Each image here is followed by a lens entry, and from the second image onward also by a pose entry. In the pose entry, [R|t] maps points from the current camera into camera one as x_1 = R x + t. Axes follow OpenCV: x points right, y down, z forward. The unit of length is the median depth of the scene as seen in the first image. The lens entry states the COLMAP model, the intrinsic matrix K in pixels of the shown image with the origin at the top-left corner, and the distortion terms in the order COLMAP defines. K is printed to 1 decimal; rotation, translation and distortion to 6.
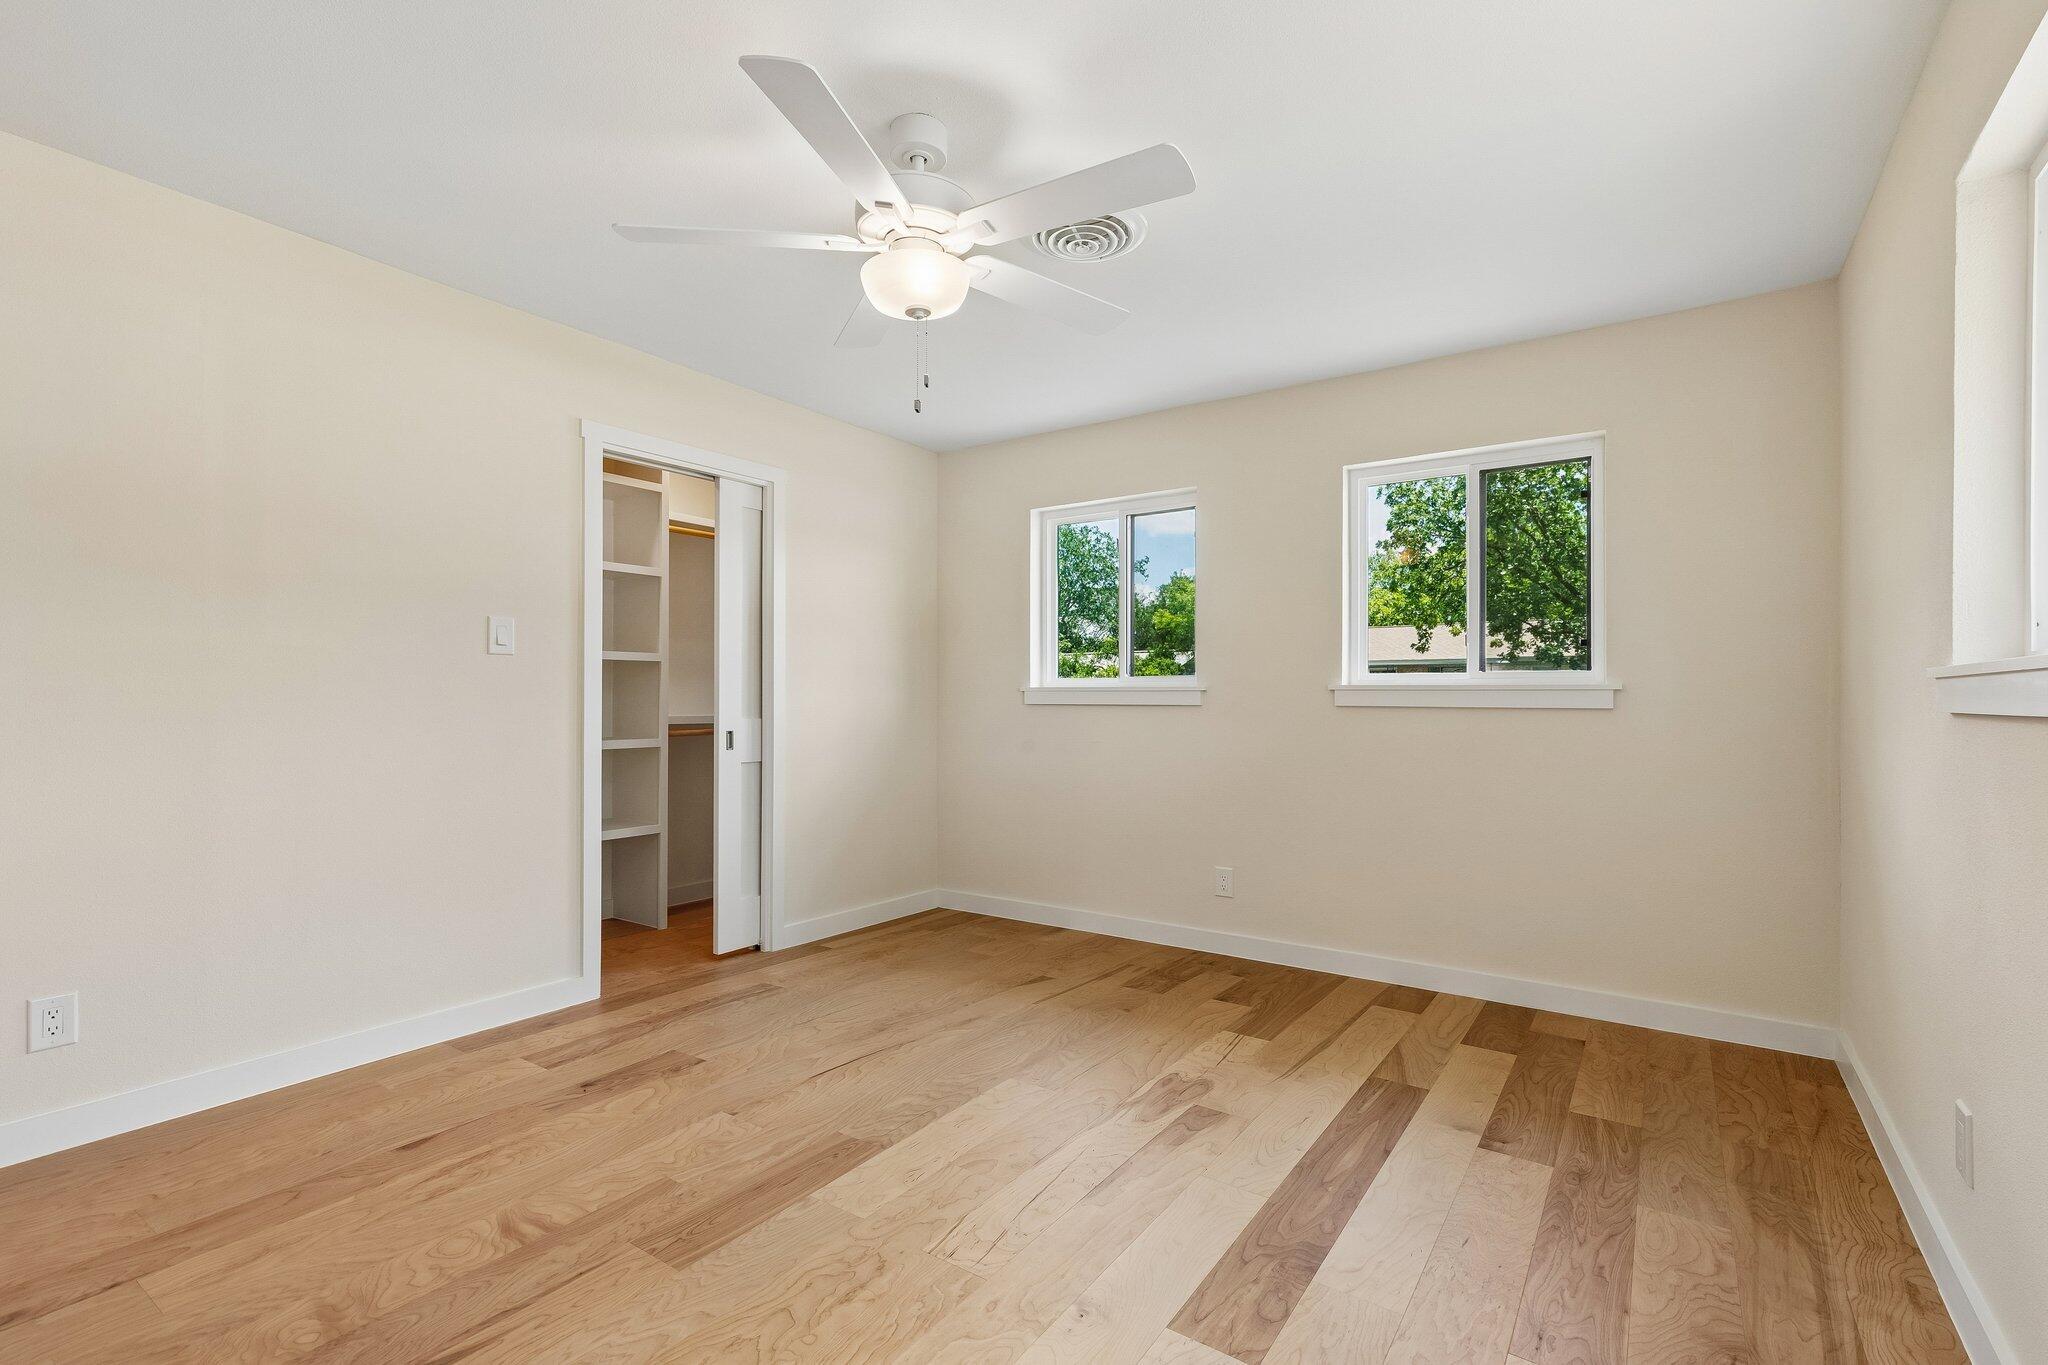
lens RADIAL K [[927.7, 0, 1039.6], [0, 927.7, 697.8], [0, 0, 1]] dist [0.014033, -0.001337]
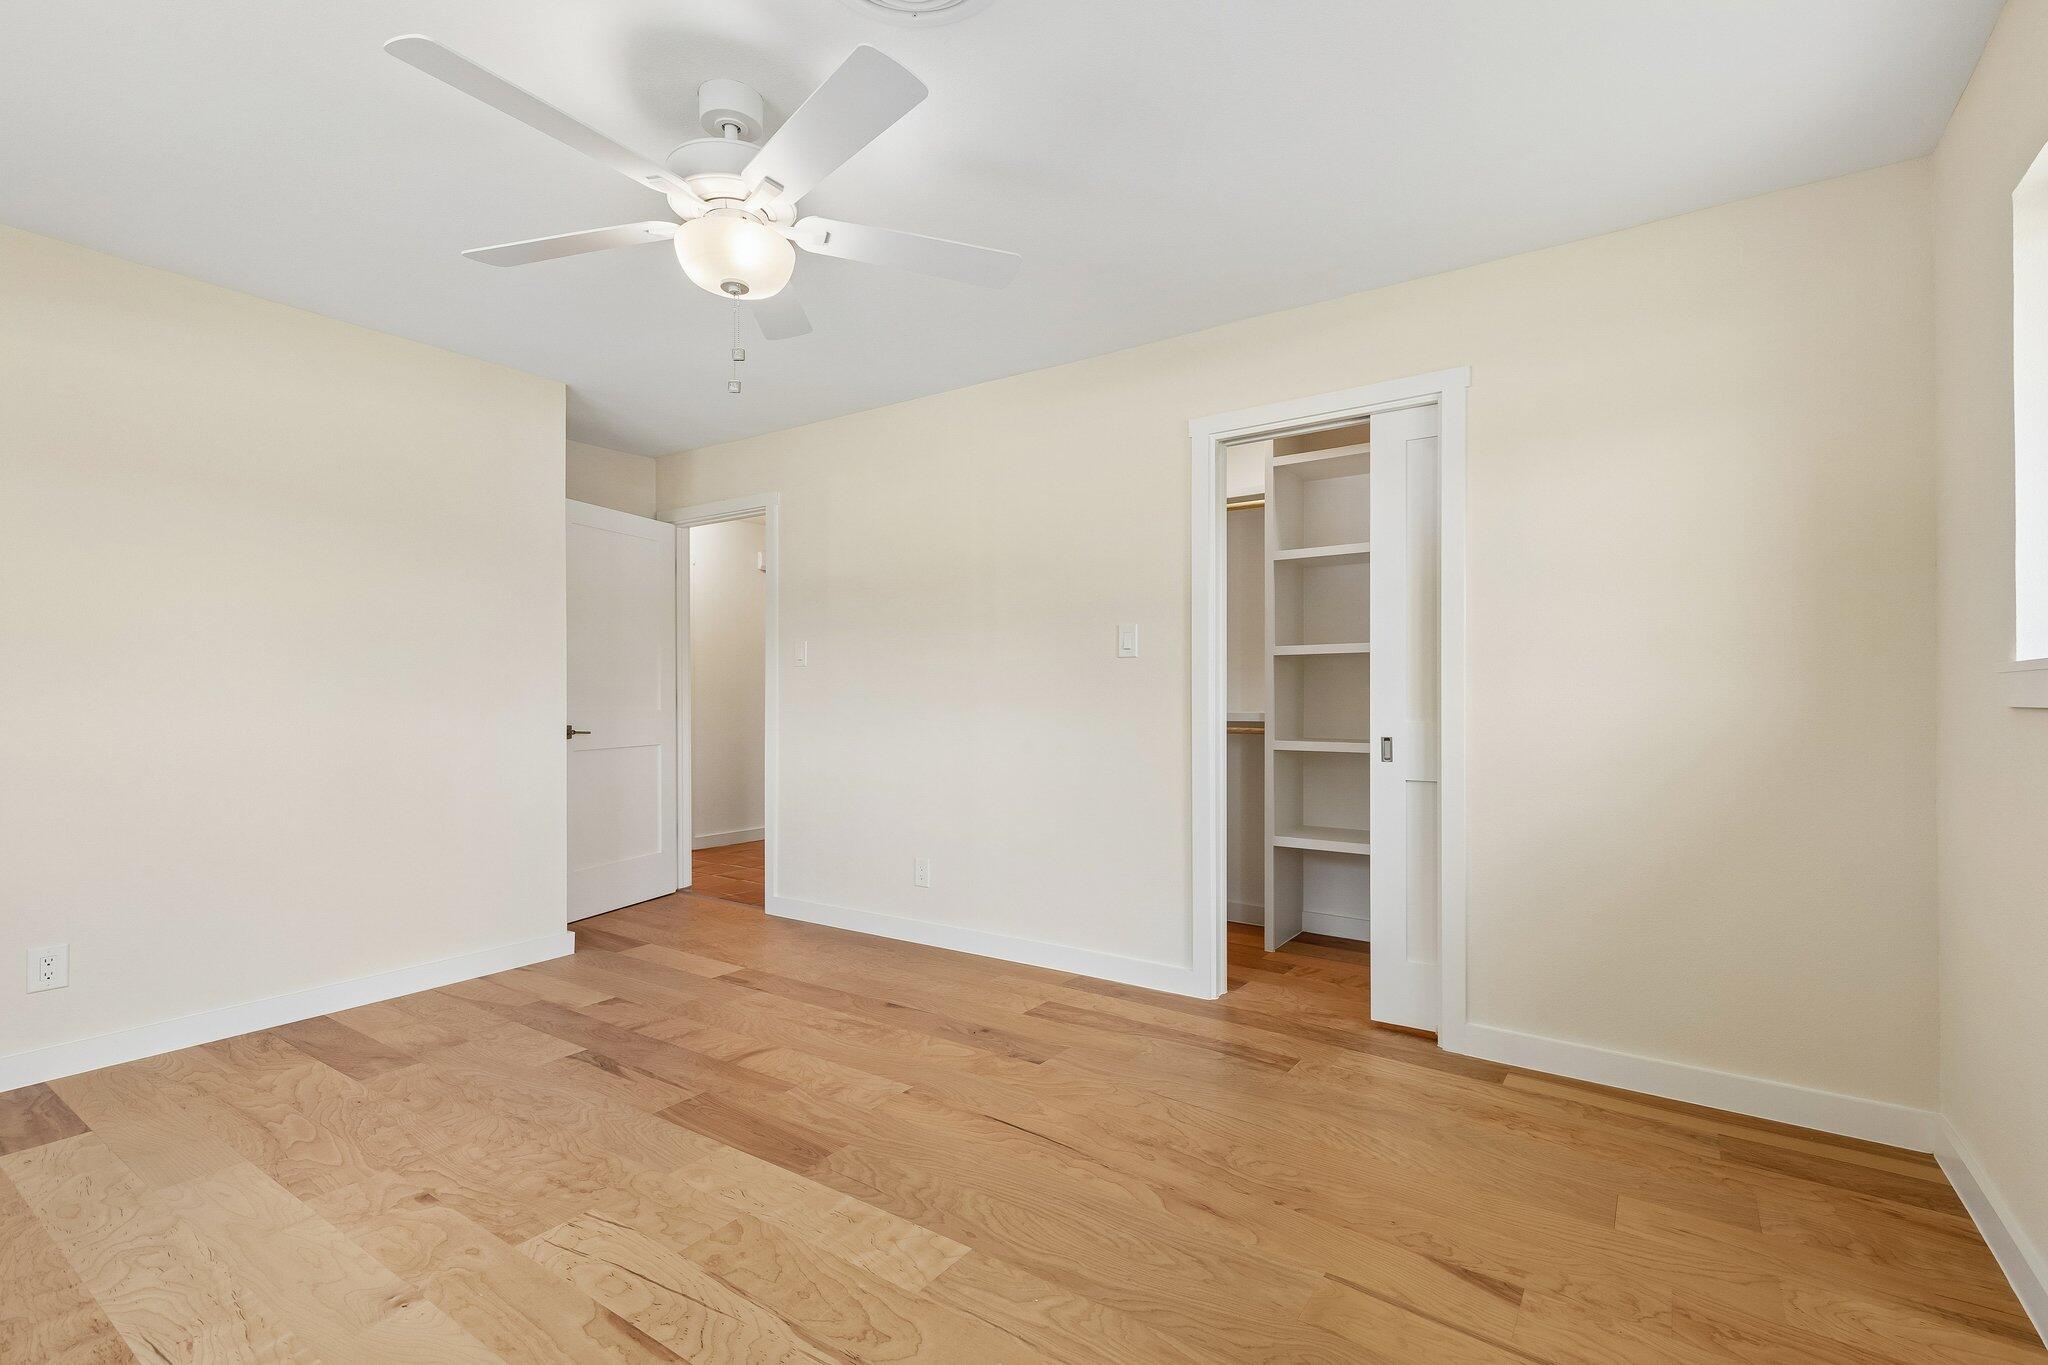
lens RADIAL K [[927.8, 0, 1030.3], [0, 927.8, 704.7], [0, 0, 1]] dist [0.031952, -0.015338]
pose [[-0.010216, 0.005897, -0.999930, 0.572145], [0.004352, 0.999973, 0.005853, 0.003317], [0.999938, -0.004292, -0.010241, 0.916531]]
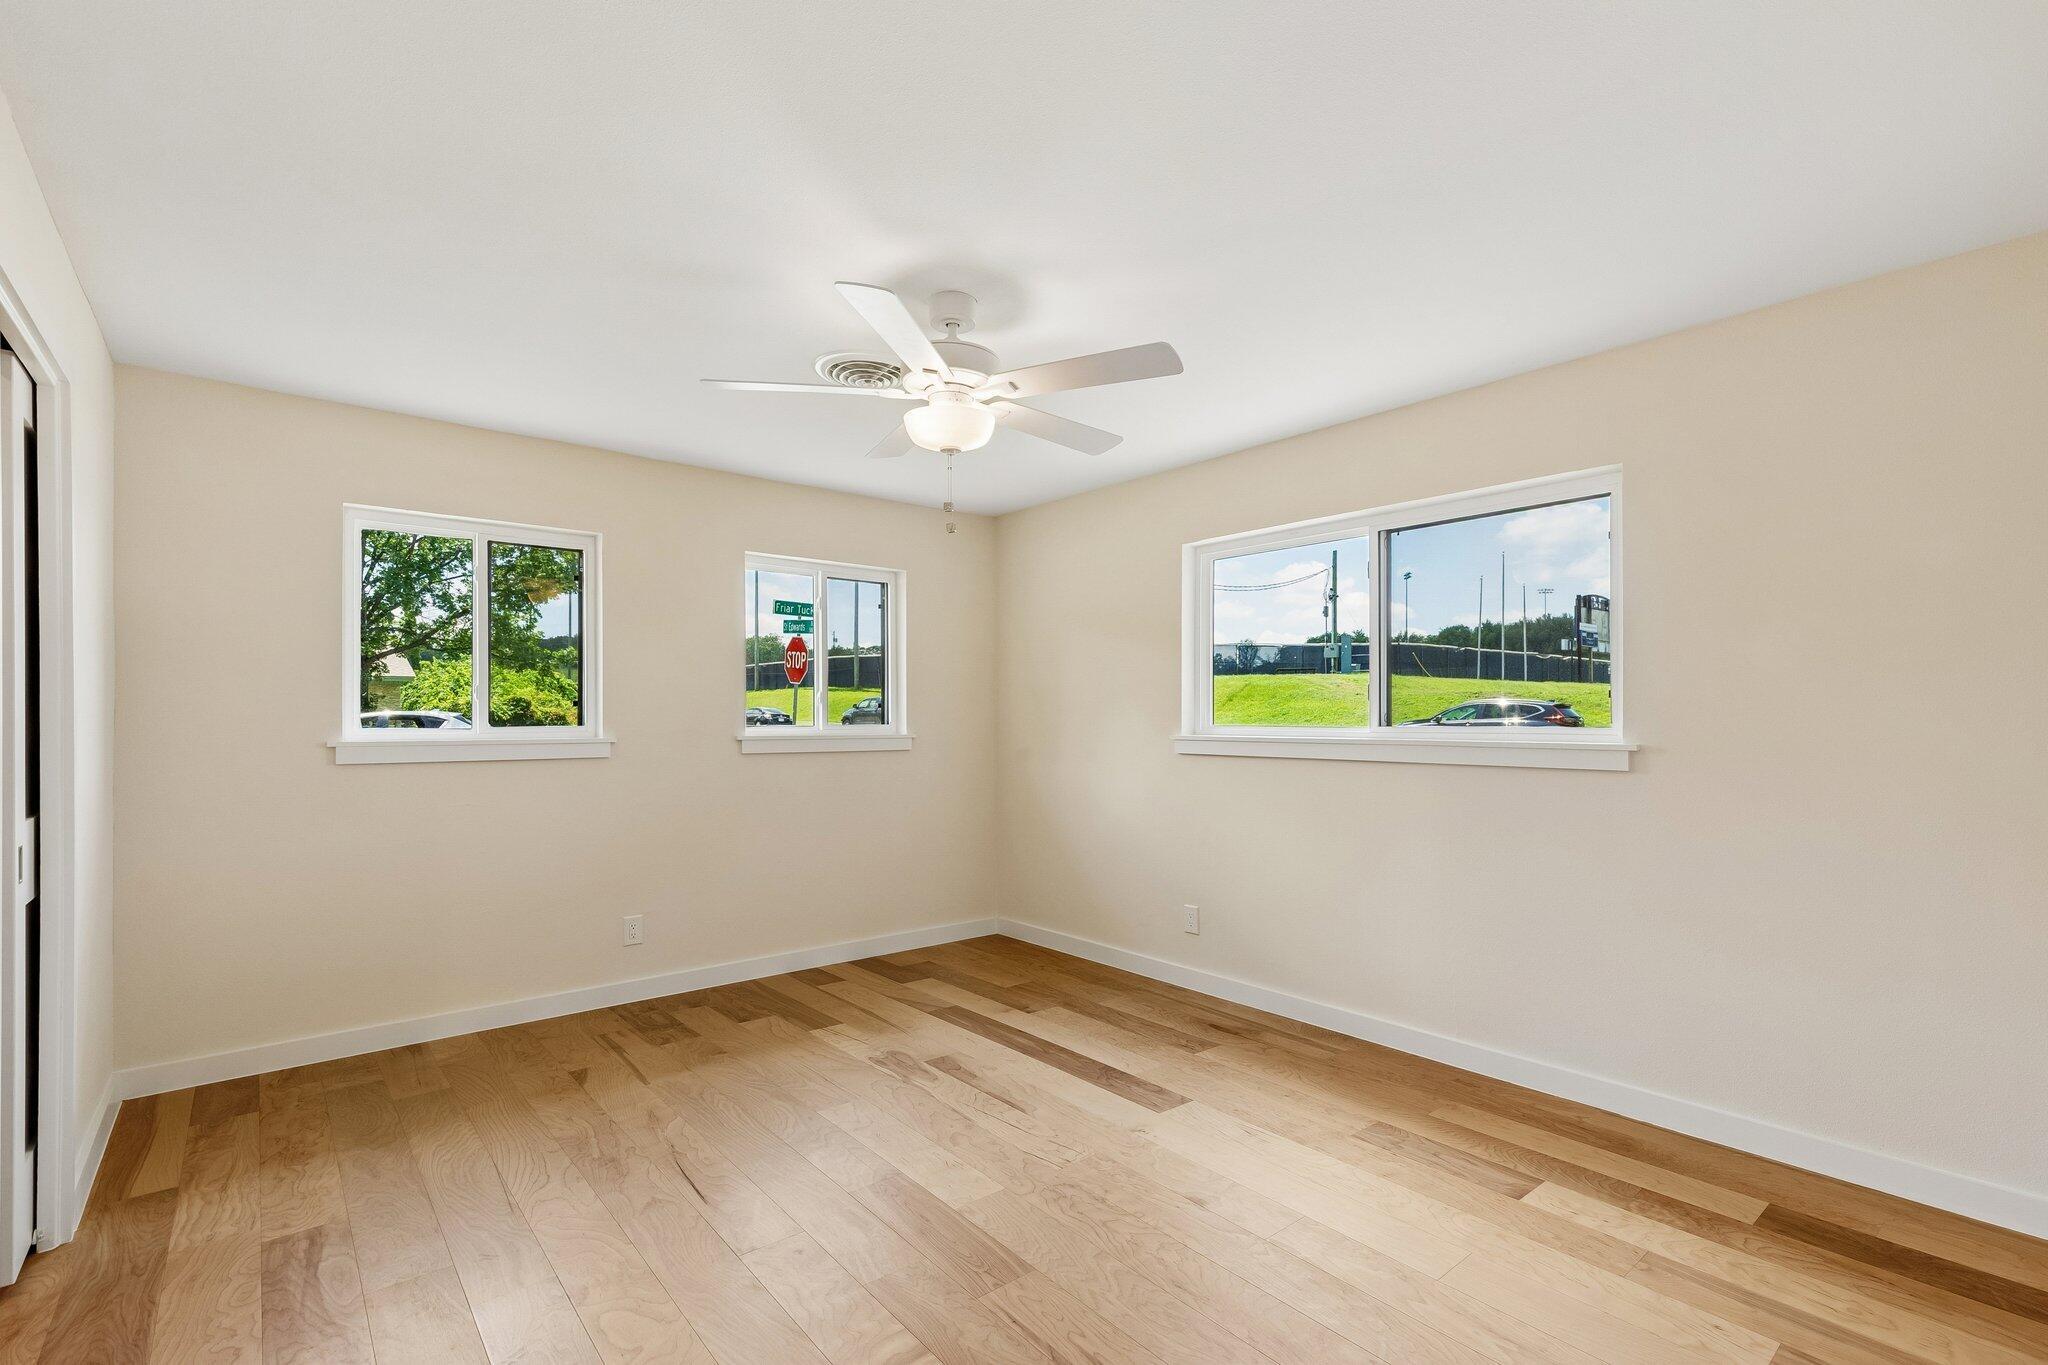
lens RADIAL K [[927.7, 0, 1039.6], [0, 927.7, 697.8], [0, 0, 1]] dist [0.014033, -0.001337]
pose [[0.271369, 0.016599, 0.962332, -0.894030], [-0.000670, 0.999854, -0.017057, -0.053135], [-0.962475, 0.003984, 0.271340, 0.390164]]
